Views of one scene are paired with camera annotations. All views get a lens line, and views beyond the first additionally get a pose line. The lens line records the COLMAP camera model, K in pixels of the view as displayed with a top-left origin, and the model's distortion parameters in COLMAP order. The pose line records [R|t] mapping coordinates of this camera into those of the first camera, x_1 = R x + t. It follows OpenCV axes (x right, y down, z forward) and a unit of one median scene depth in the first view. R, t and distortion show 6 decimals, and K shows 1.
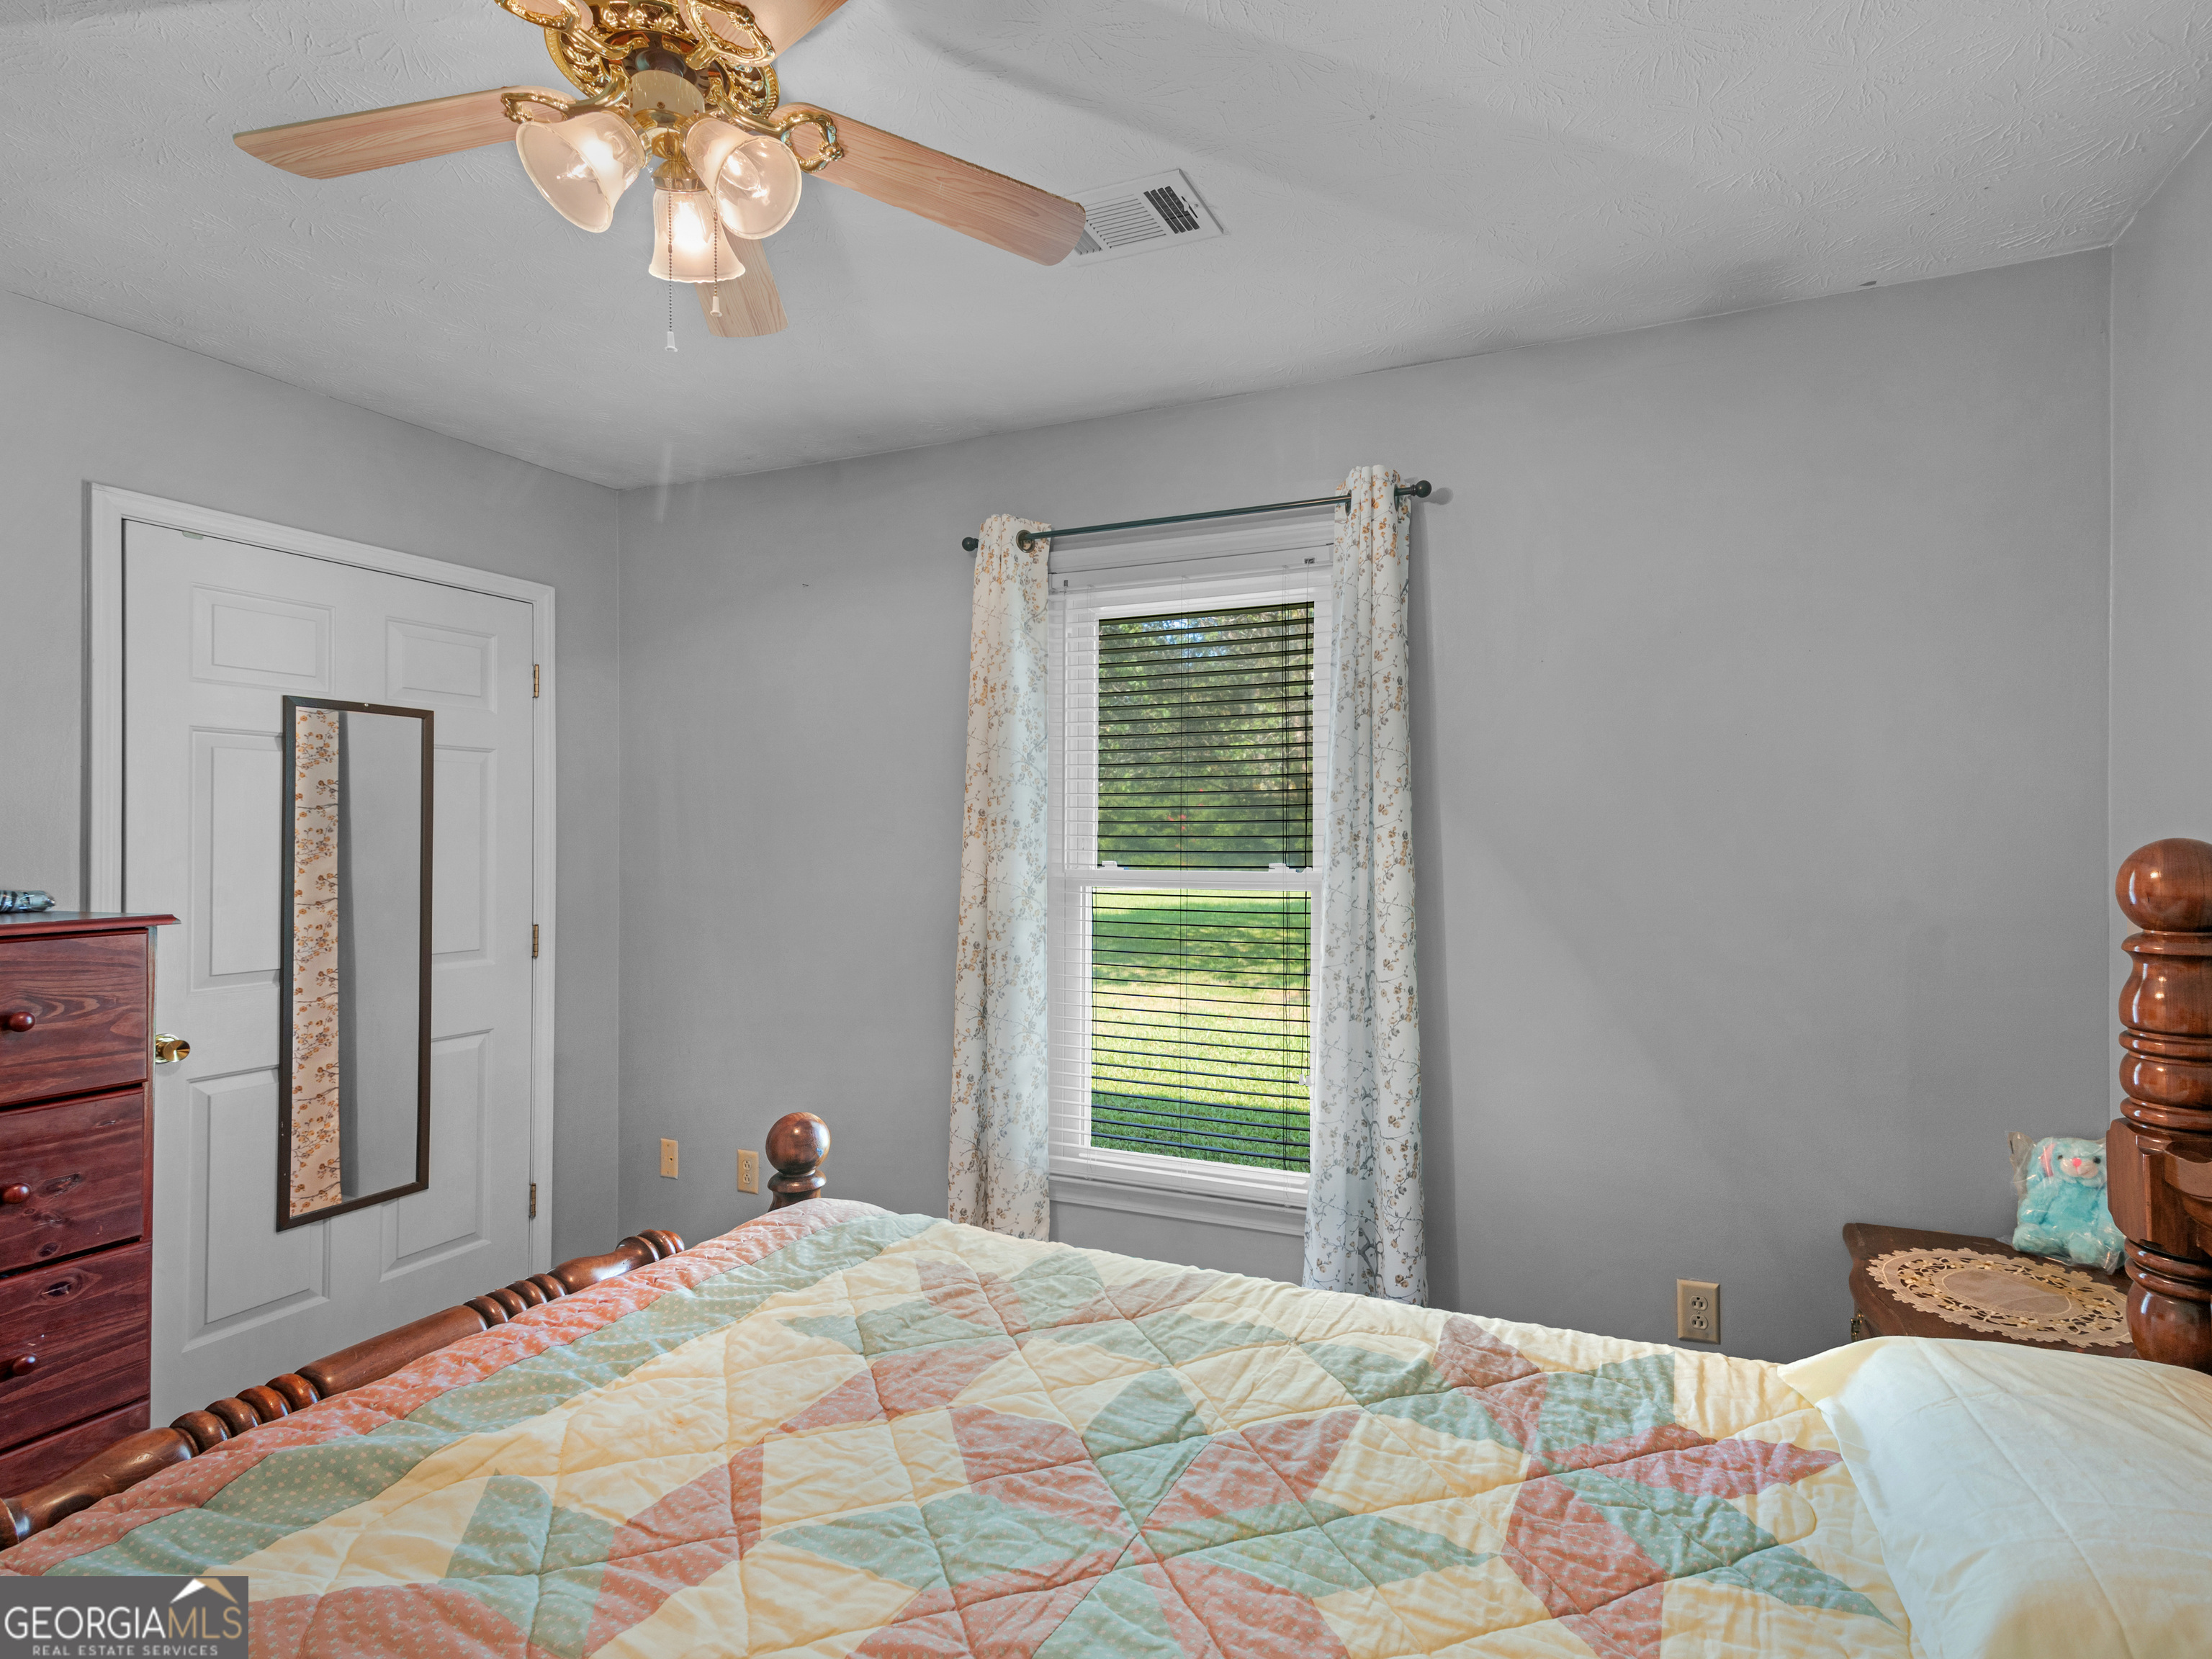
lens RADIAL K [[1126.4, 0, 1147.8], [0, 1126.4, 822.3], [0, 0, 1]] dist [0.020422, -0.000161]
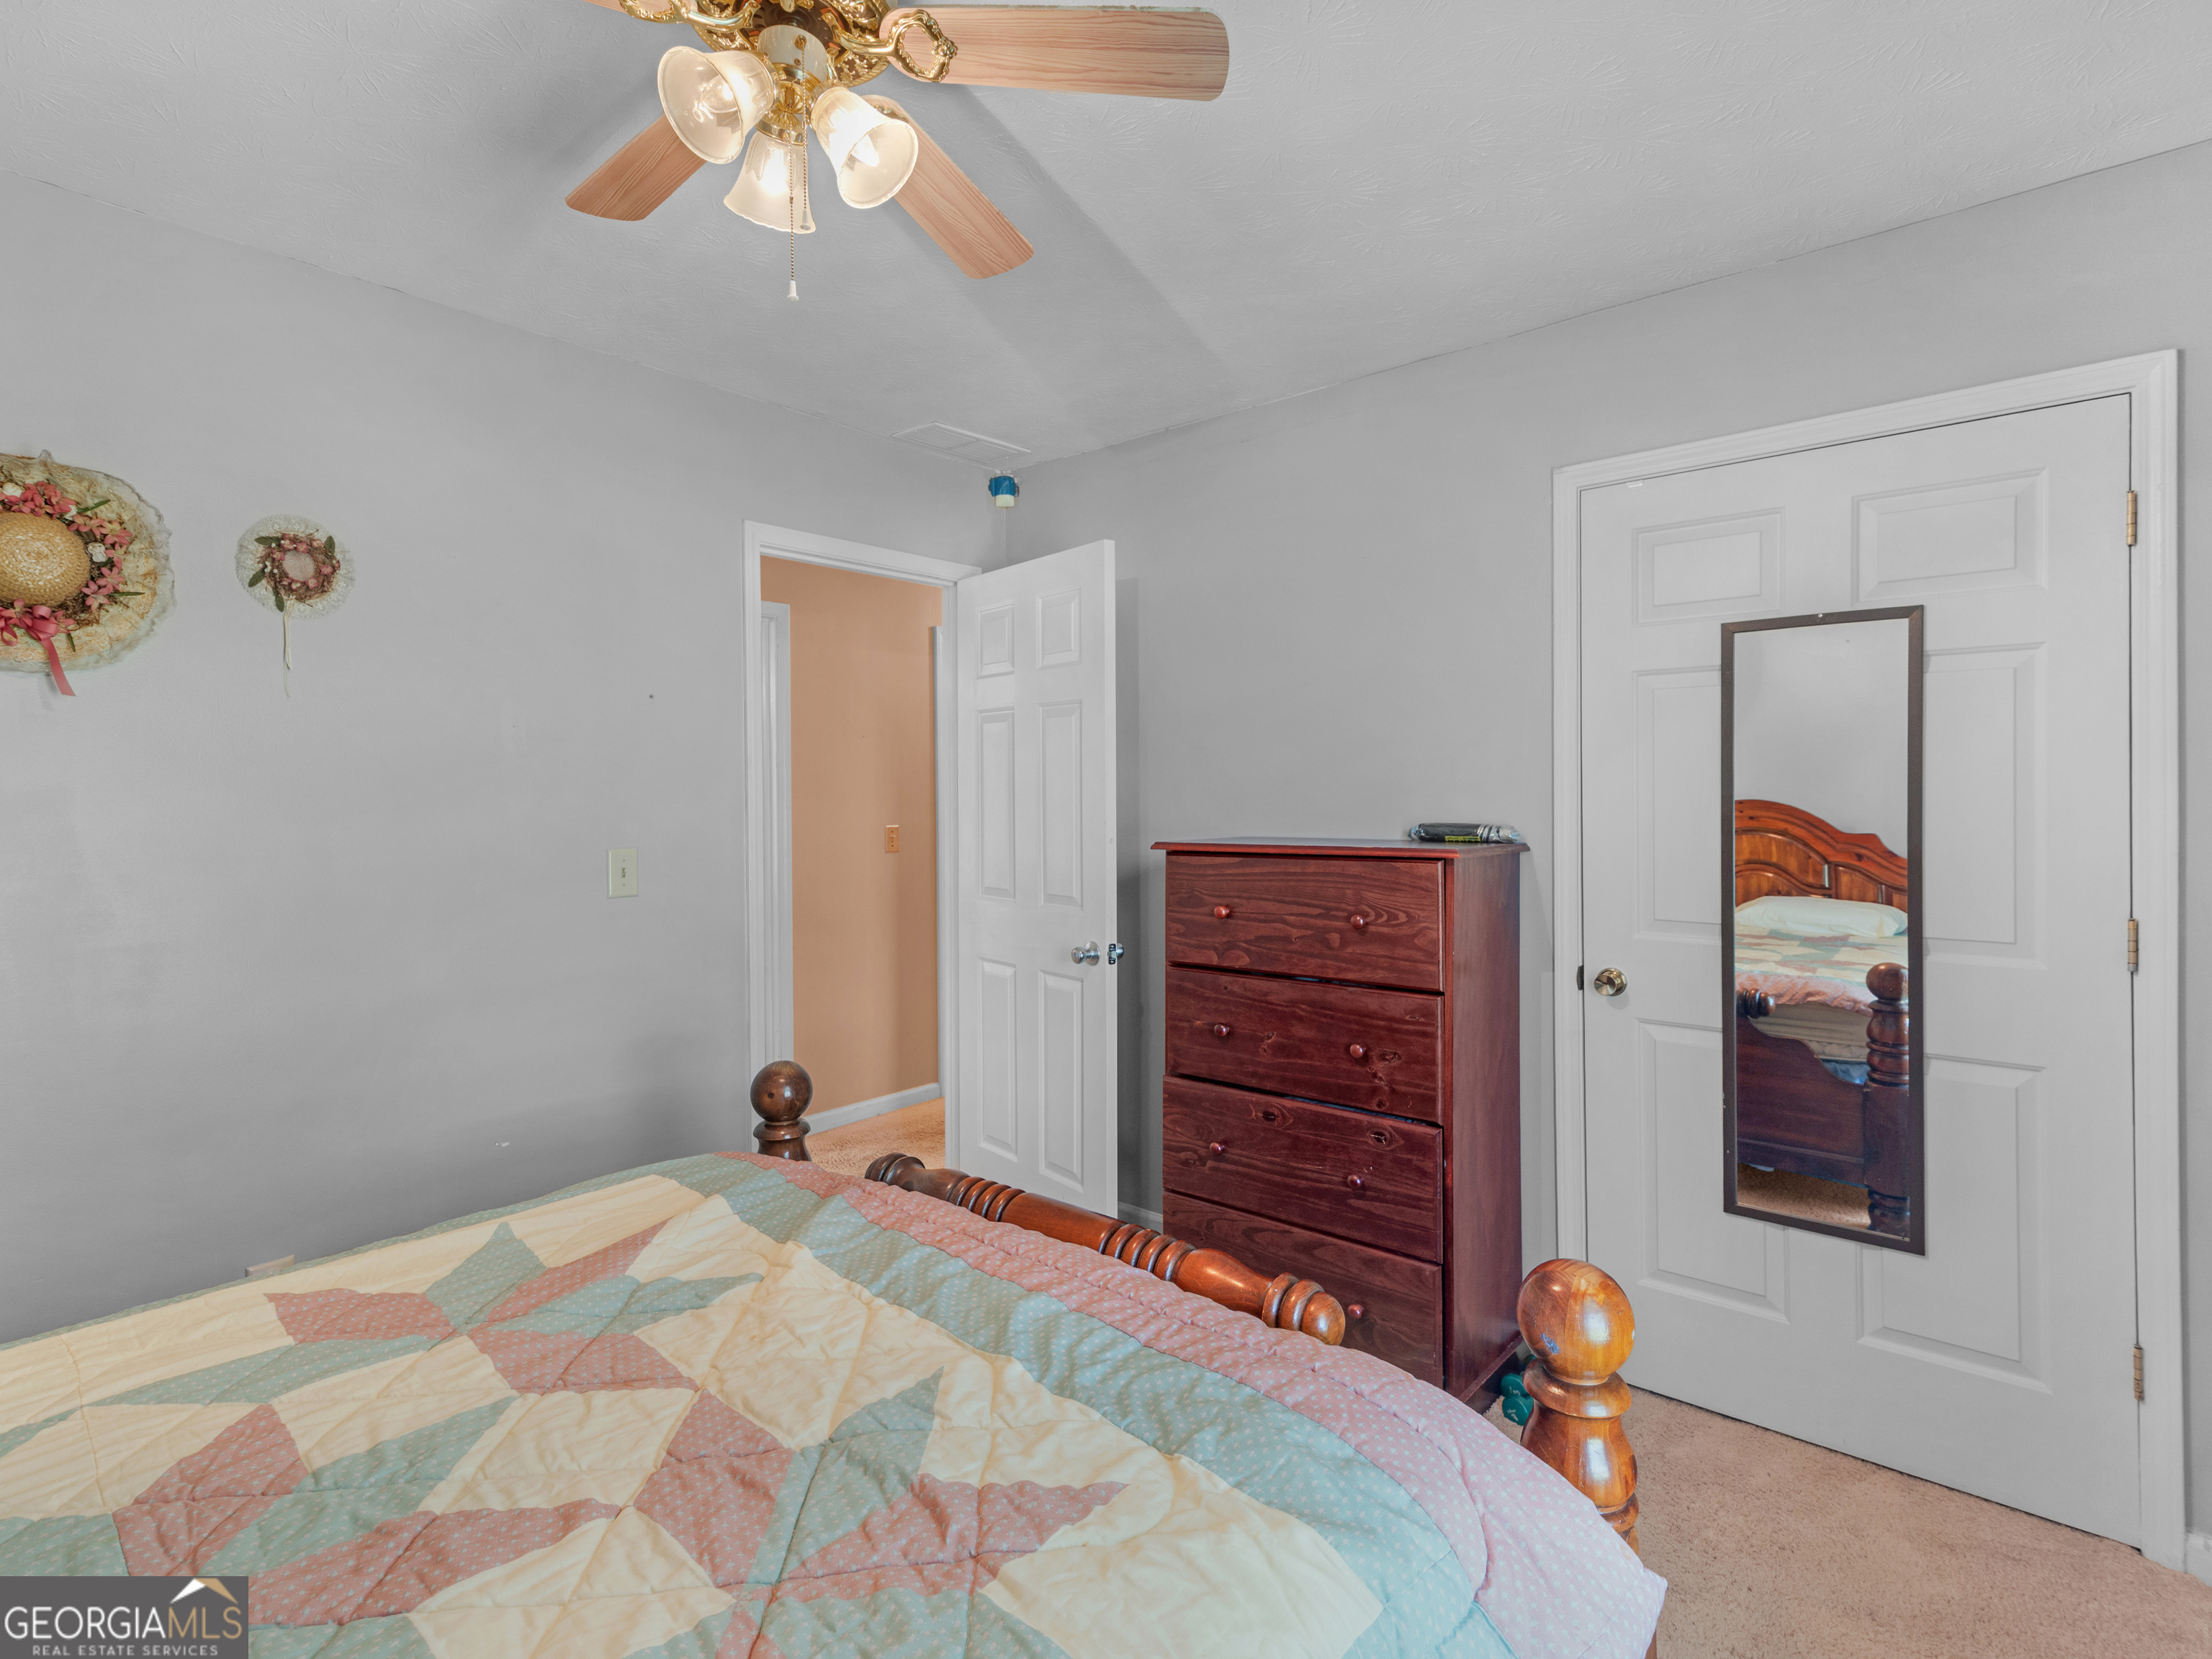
lens RADIAL K [[1126.4, 0, 1110.0], [0, 1126.4, 792.5], [0, 0, 1]] dist [0.020422, -0.000161]
pose [[-0.280379, 0.002476, -0.959886, 0.322169], [0.014935, 0.999887, -0.001784, 0.022740], [0.959773, -0.014836, -0.280384, 1.038433]]
